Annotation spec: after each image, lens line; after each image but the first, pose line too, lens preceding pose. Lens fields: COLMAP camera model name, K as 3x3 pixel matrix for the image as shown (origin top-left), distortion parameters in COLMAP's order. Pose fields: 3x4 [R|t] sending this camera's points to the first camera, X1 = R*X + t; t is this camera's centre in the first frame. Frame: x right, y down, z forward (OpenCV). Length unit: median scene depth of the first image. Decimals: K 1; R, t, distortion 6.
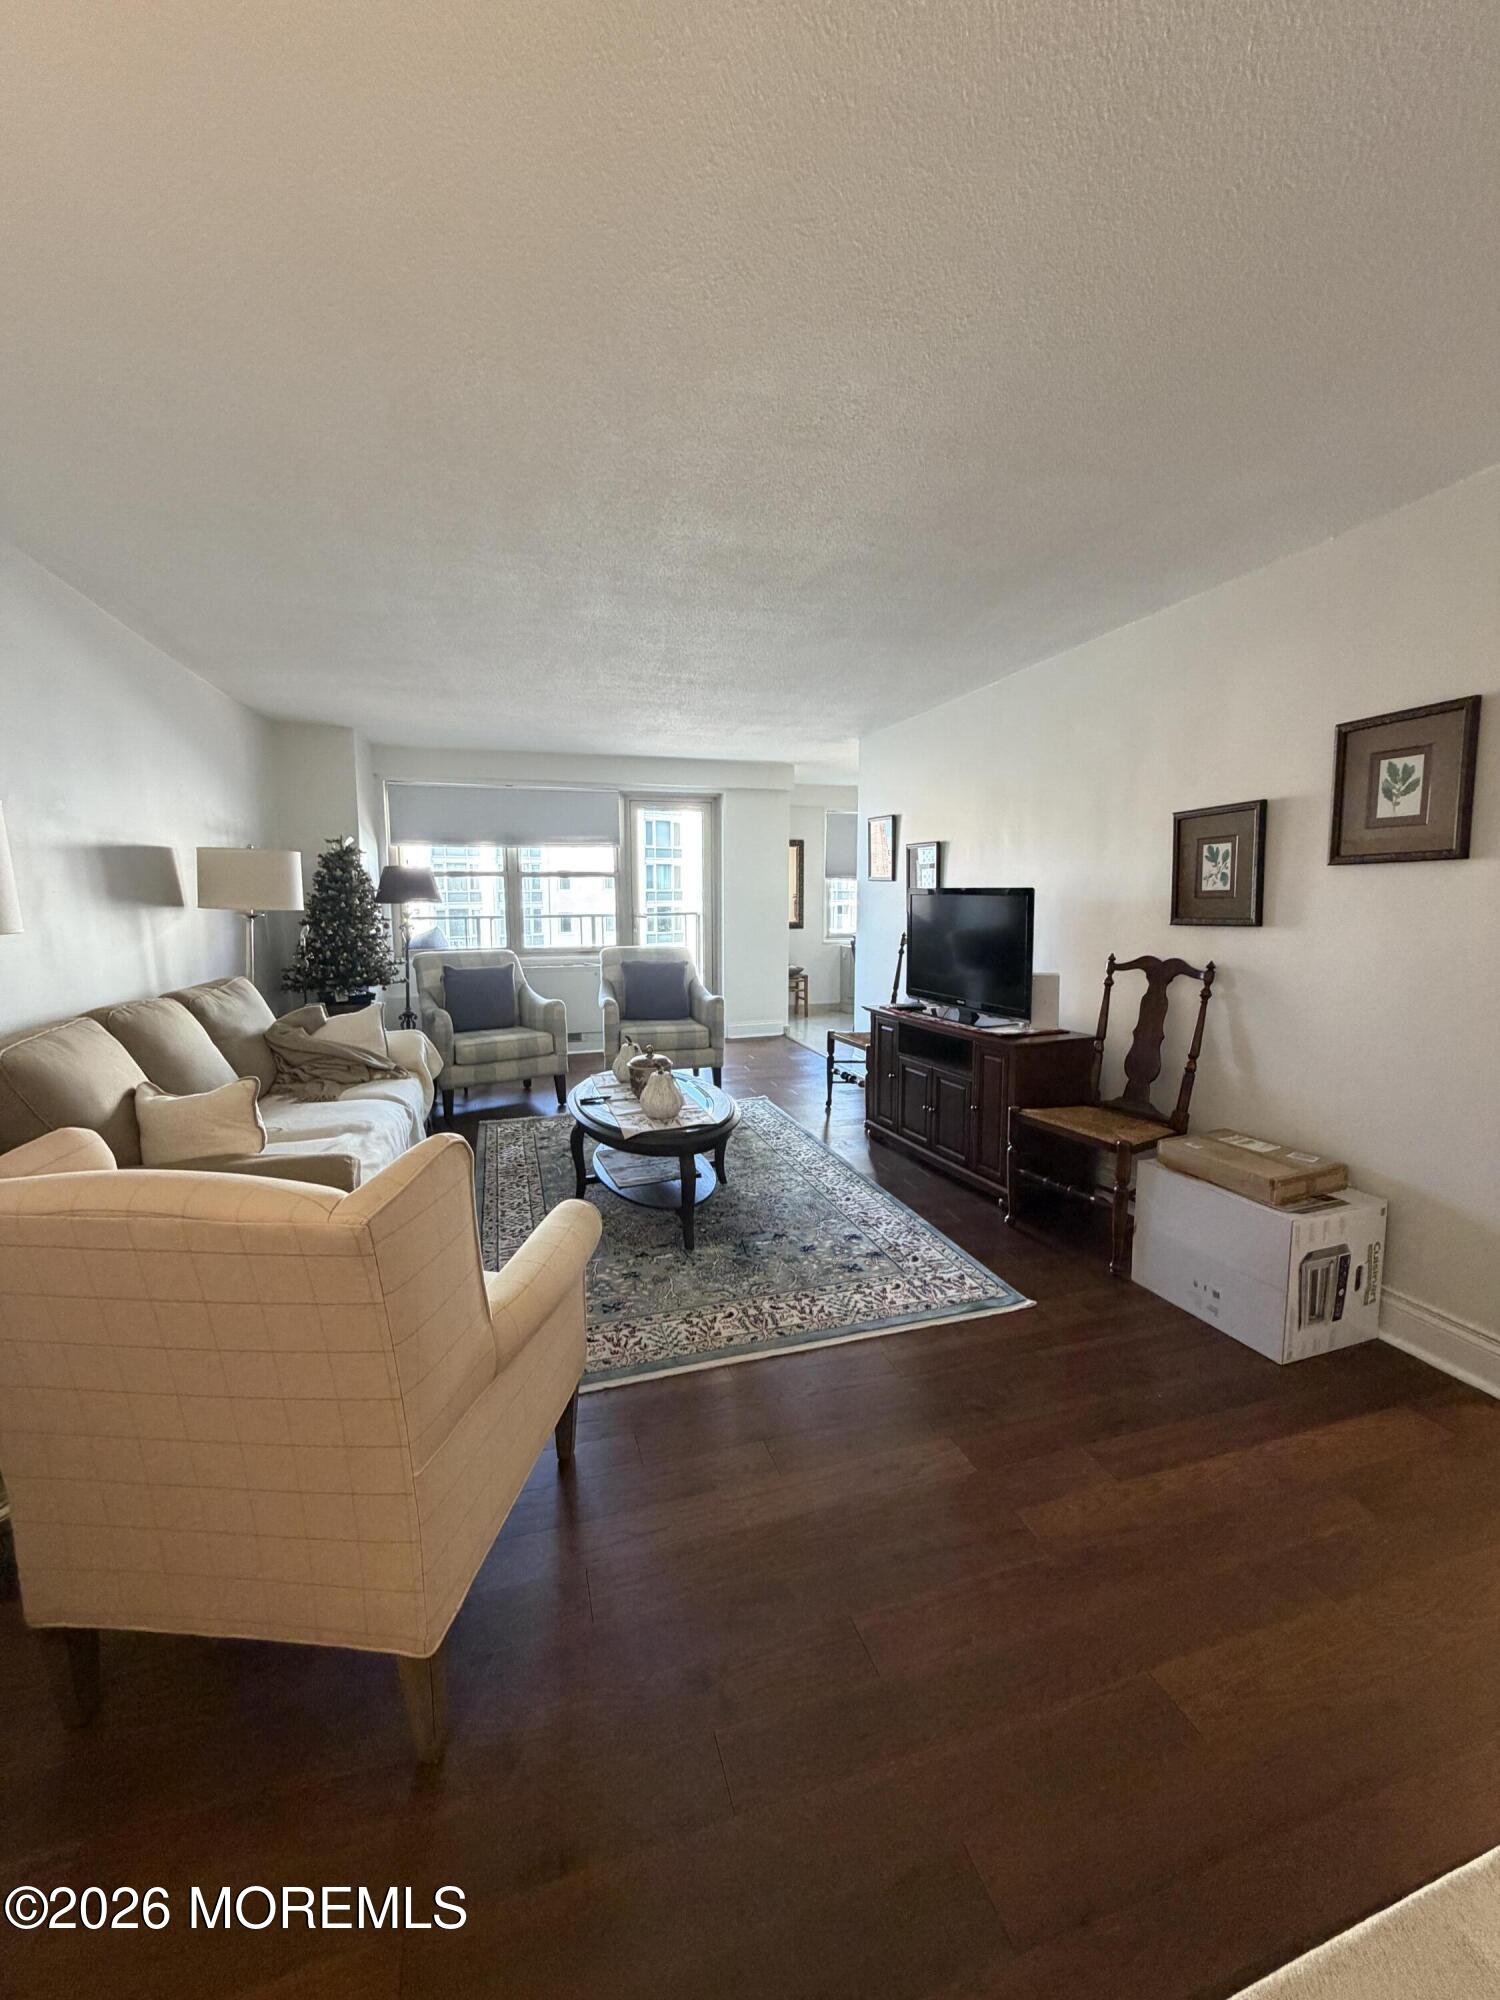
lens RADIAL K [[801.0, 0, 747.8], [0, 801.0, 992.2], [0, 0, 1]] dist [0.001720, -0.000765]
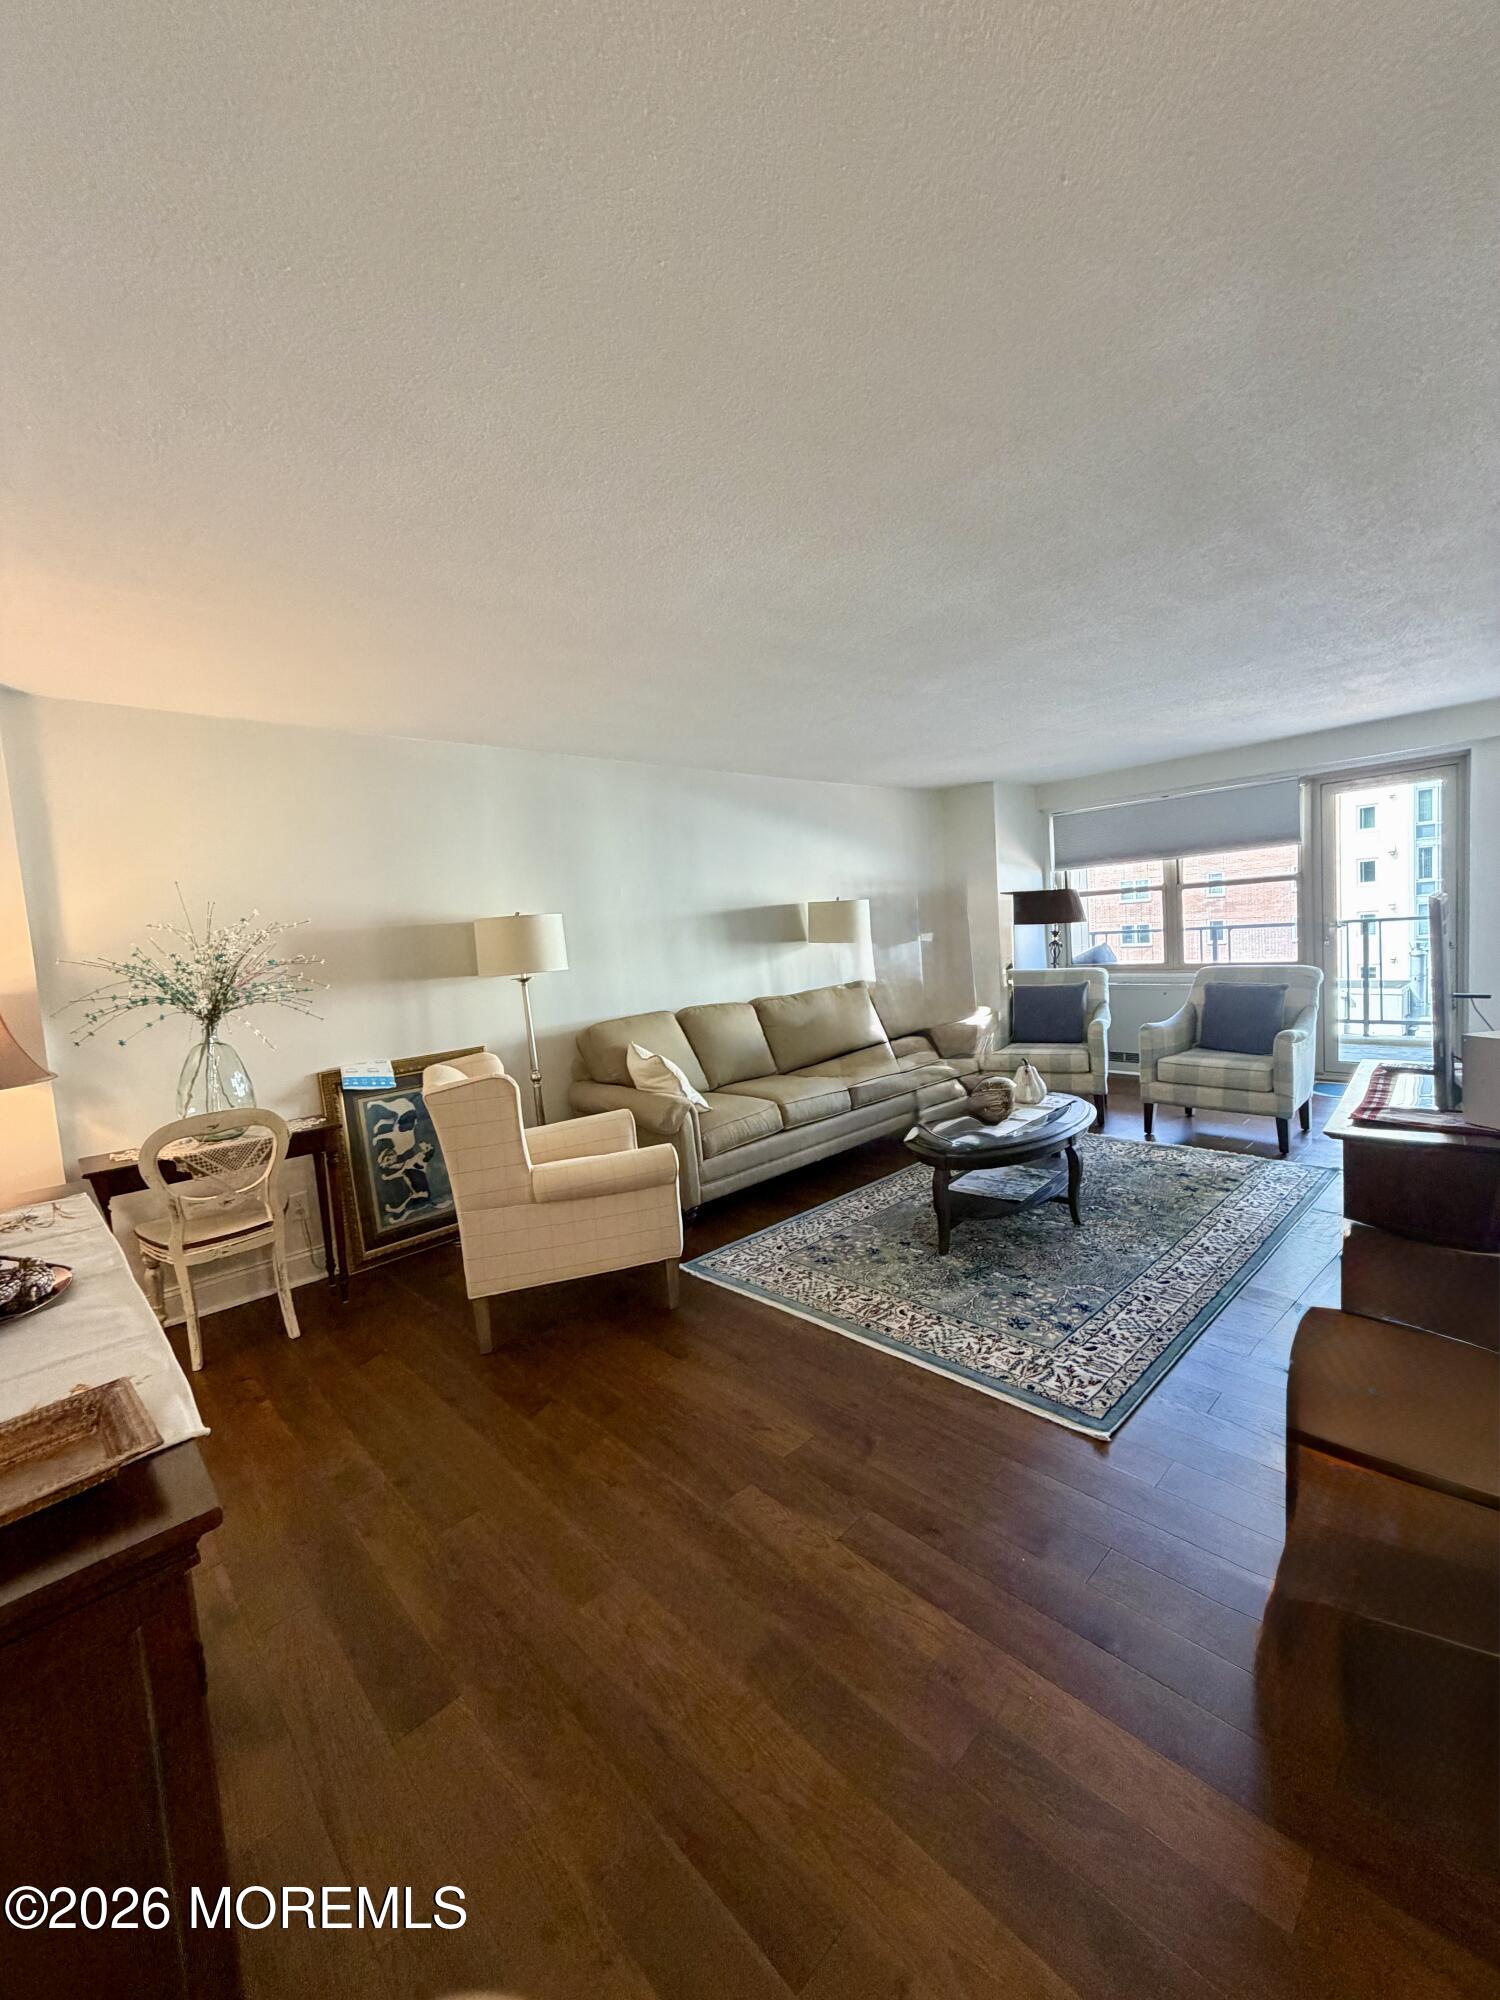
lens RADIAL K [[801.0, 0, 748.7], [0, 801.0, 997.5], [0, 0, 1]] dist [0.001720, -0.000765]
pose [[0.436535, 0.047641, -0.898425, 0.509830], [-0.042661, 0.998570, 0.032223, -0.035217], [0.898675, 0.024261, 0.437943, 0.179960]]
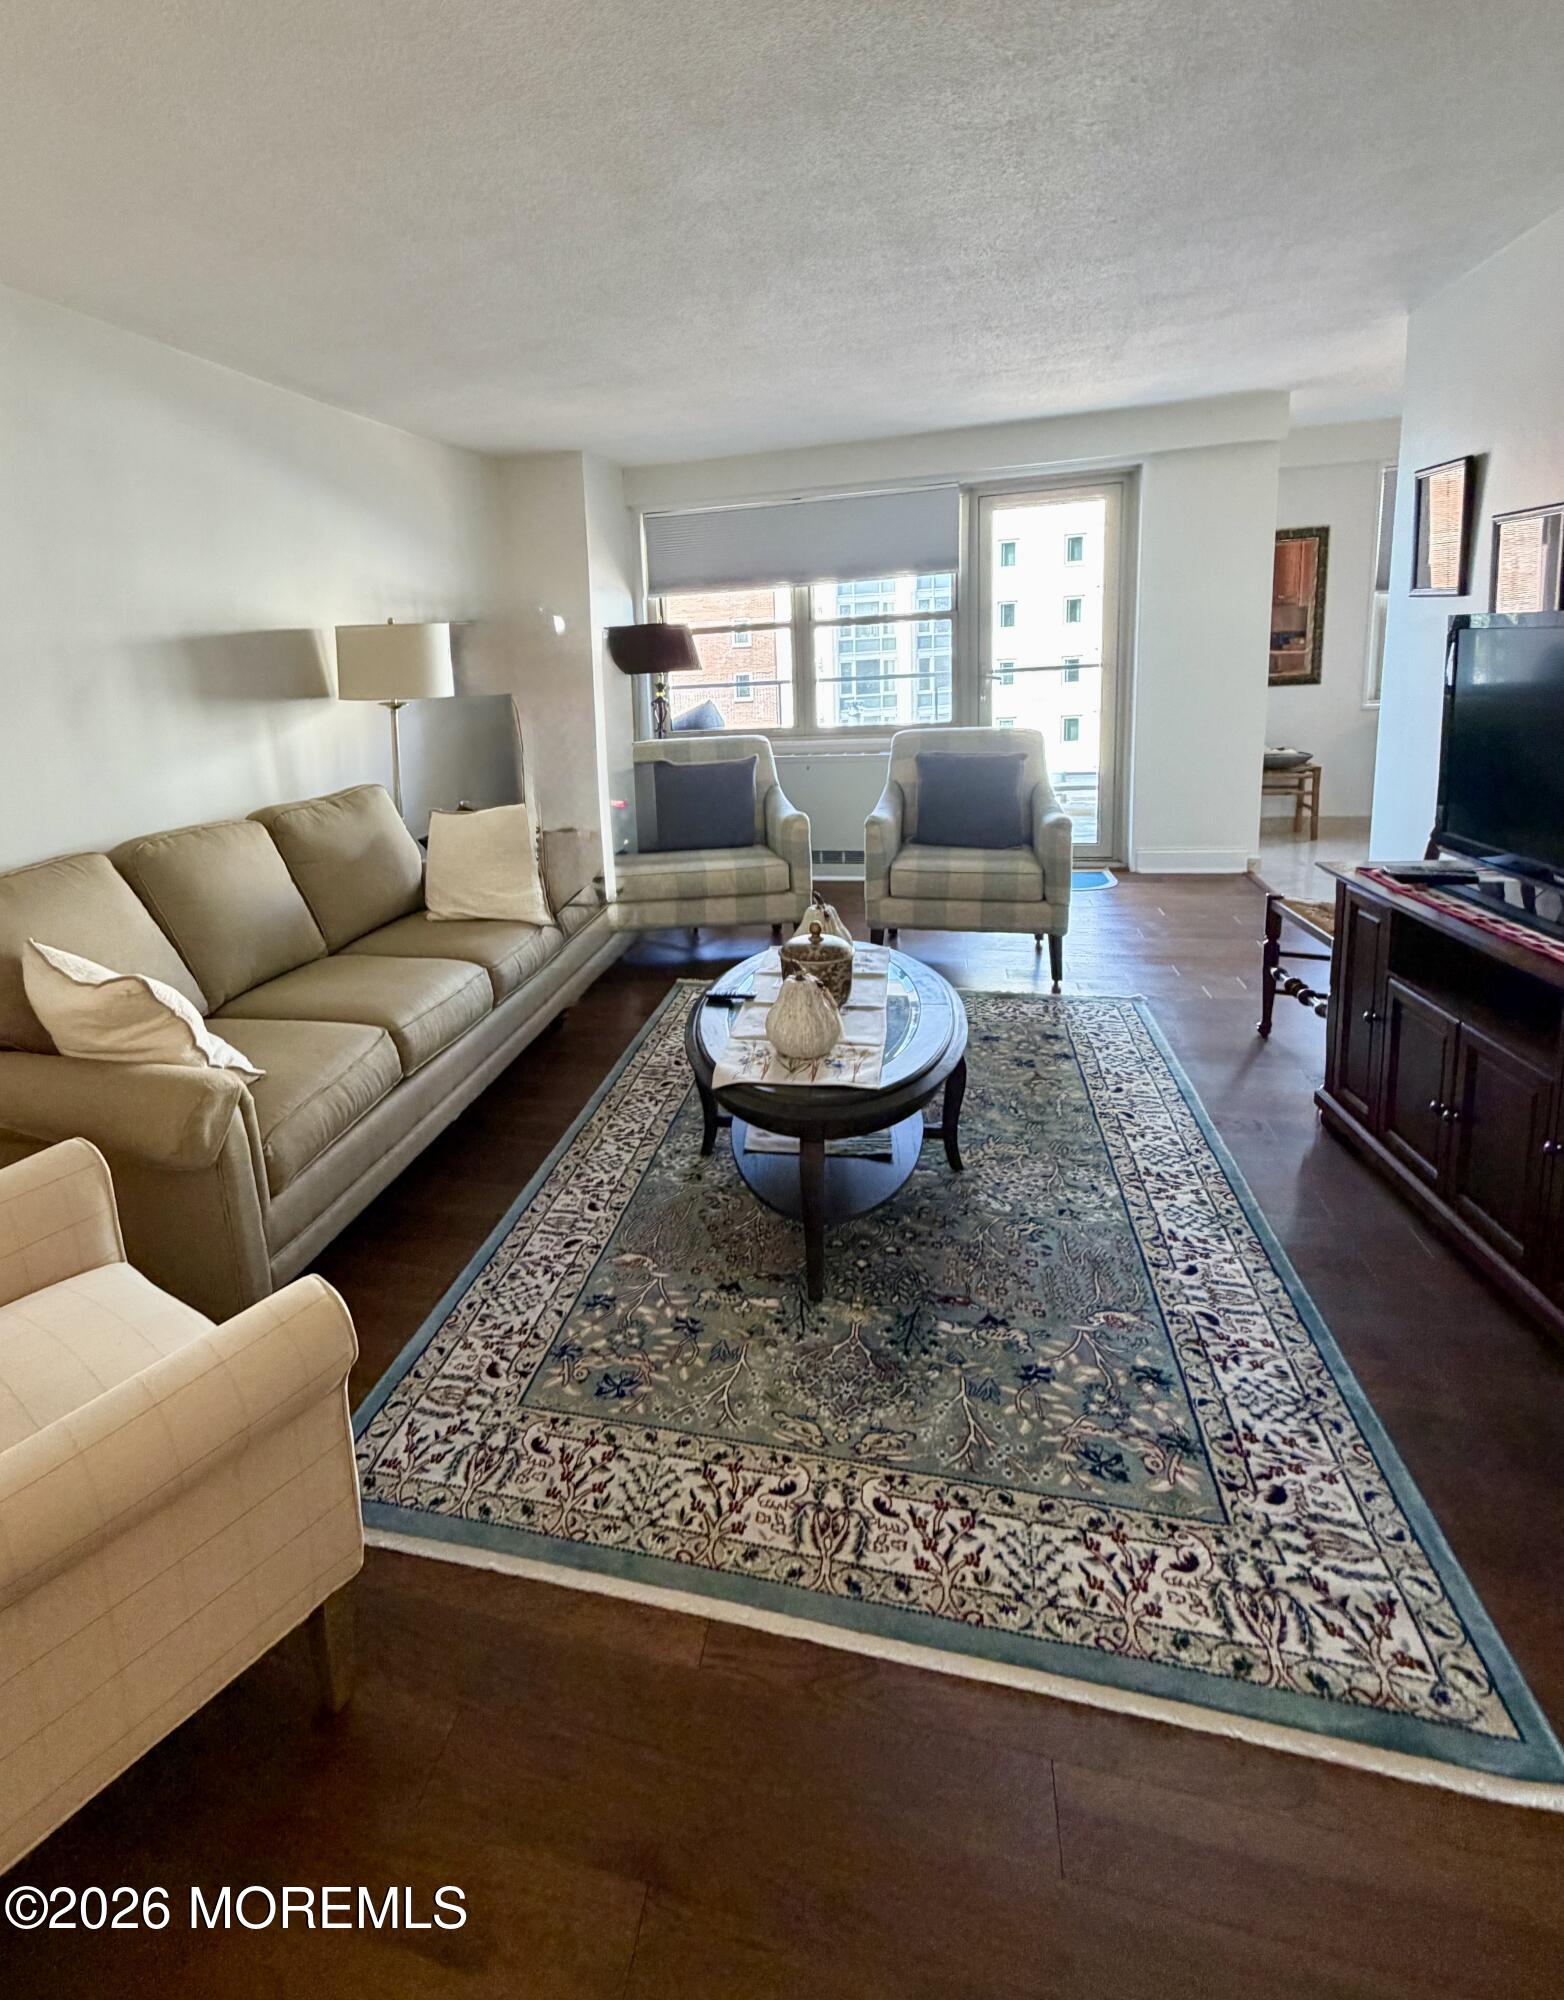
lens RADIAL K [[1000.9, 0, 622.4], [0, 1000.9, 828.7], [0, 0, 1]] dist [0.002433, -0.000425]
pose [[0.823028, 0.053658, -0.565460, 0.129912], [-0.014857, 0.997221, 0.073003, -0.040170], [0.567806, -0.051682, 0.821538, 0.233952]]
